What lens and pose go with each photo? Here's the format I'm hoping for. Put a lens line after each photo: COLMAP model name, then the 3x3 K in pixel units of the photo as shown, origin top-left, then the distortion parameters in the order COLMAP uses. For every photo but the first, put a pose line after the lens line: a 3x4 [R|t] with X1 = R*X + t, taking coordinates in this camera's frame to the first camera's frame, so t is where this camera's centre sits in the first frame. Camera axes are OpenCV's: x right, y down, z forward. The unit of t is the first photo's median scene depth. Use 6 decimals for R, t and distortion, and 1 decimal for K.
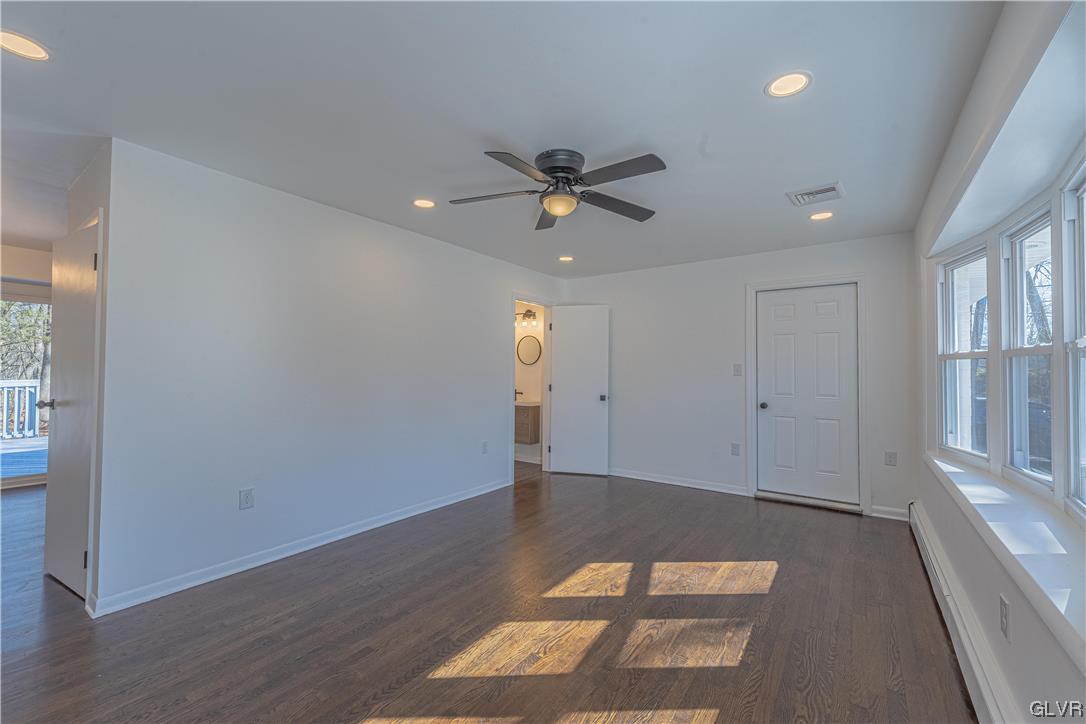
lens RADIAL K [[441.3, 0, 544.8], [0, 441.3, 360.6], [0, 0, 1]] dist [-0.001267, -0.000637]
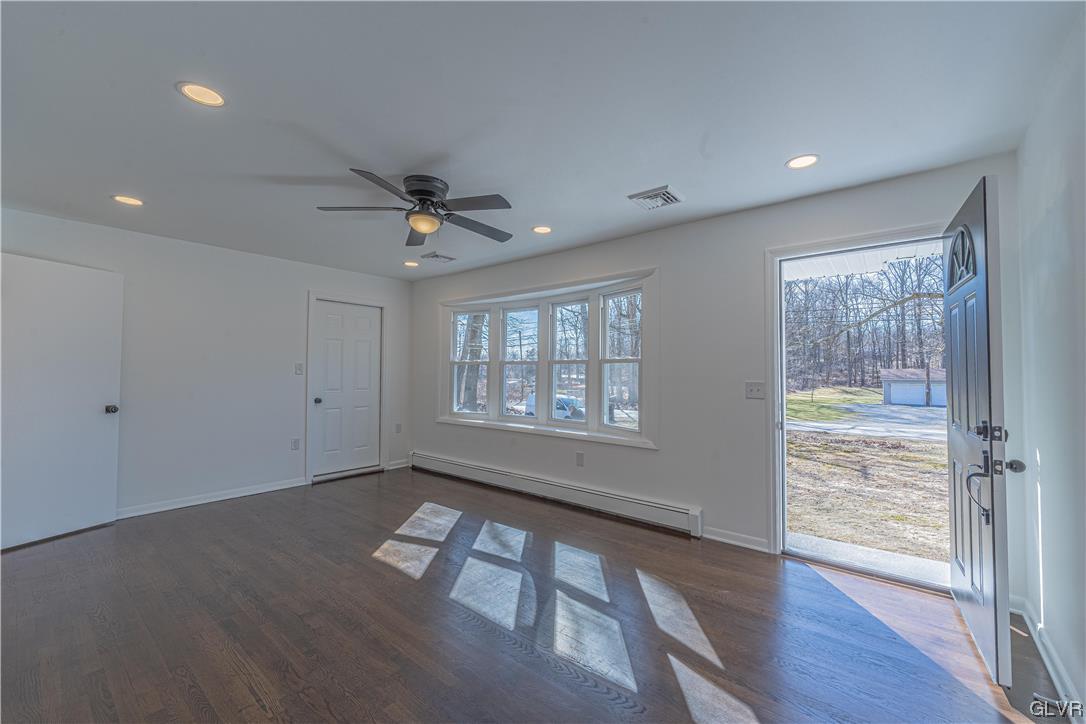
lens RADIAL K [[441.3, 0, 549.6], [0, 441.3, 363.5], [0, 0, 1]] dist [-0.001267, -0.000637]
pose [[0.056452, 0.013455, 0.998315, -0.985688], [-0.031520, 0.999435, -0.011688, 0.001345], [-0.997908, -0.030807, 0.056845, 0.562778]]
